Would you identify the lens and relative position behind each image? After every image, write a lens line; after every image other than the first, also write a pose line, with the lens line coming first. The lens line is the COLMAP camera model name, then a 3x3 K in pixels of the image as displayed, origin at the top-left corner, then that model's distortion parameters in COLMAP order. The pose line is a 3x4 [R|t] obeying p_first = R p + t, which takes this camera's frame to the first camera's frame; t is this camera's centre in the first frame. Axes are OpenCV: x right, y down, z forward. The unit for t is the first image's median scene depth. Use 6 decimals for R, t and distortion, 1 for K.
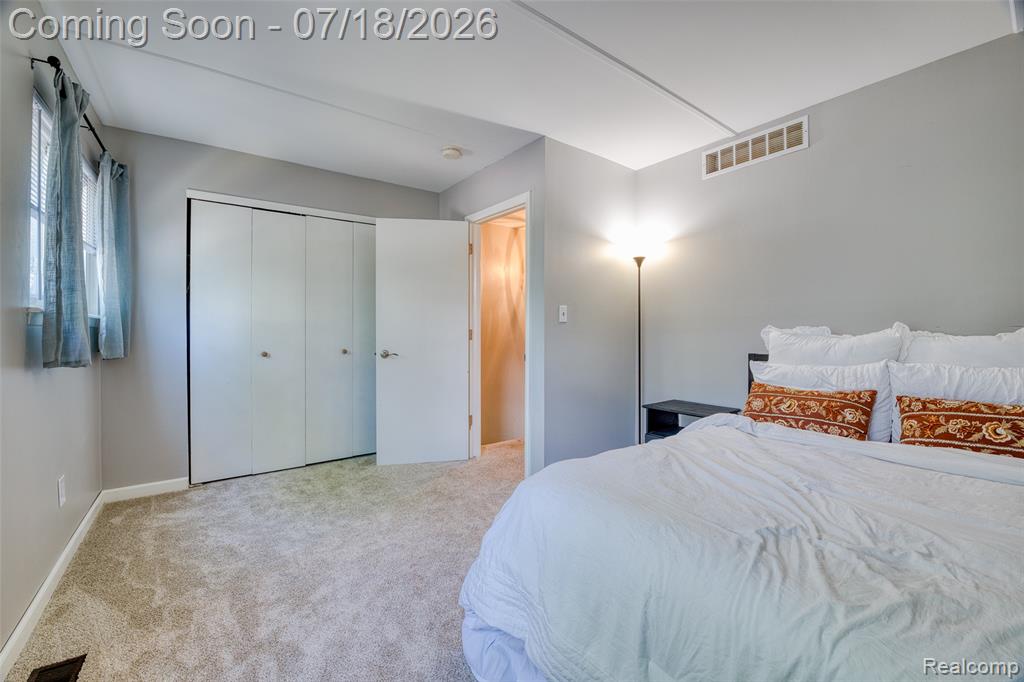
lens RADIAL K [[419.6, 0, 512.3], [0, 419.6, 330.0], [0, 0, 1]] dist [-0.000454, -0.000079]
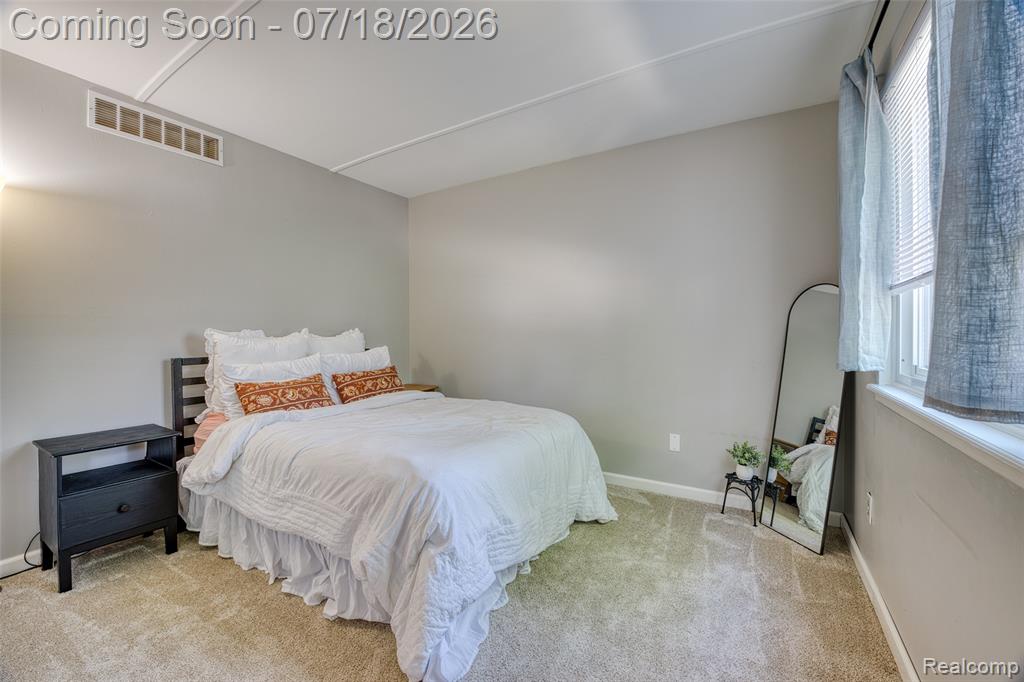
lens RADIAL K [[412.7, 0, 512.0], [0, 412.7, 341.0], [0, 0, 1]] dist [-0.000725, -0.000128]
pose [[-0.351413, -0.008697, 0.936180, -0.648044], [0.003123, 0.999940, 0.010461, 0.012437], [-0.936216, 0.006599, -0.351364, 0.762570]]
